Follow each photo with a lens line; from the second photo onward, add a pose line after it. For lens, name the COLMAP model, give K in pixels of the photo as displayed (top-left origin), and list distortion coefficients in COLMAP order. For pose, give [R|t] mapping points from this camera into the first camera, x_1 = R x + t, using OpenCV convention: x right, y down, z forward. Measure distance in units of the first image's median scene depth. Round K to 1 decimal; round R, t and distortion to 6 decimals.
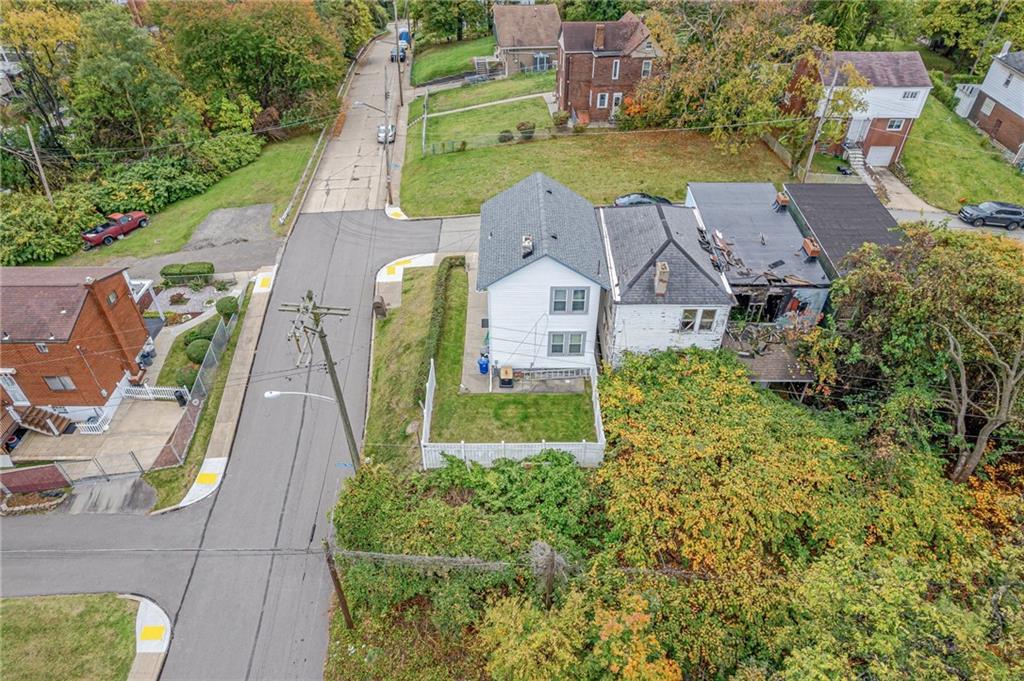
lens RADIAL K [[661.7, 0, 512.0], [0, 661.7, 340.5], [0, 0, 1]] dist [-0.001192, -0.000317]
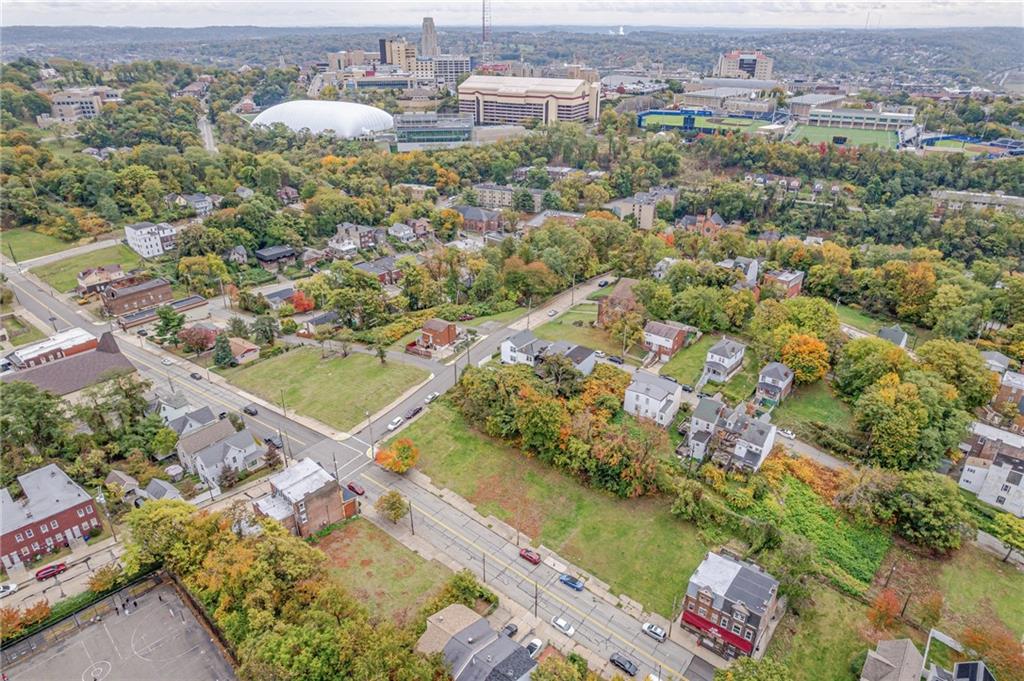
lens RADIAL K [[661.7, 0, 512.0], [0, 661.7, 340.5], [0, 0, 1]] dist [-0.001192, -0.000317]
pose [[0.793256, 0.265208, -0.548096, 2.535936], [-0.382518, 0.917412, -0.109706, 0.392807], [0.473735, 0.296681, 0.829190, -2.932561]]
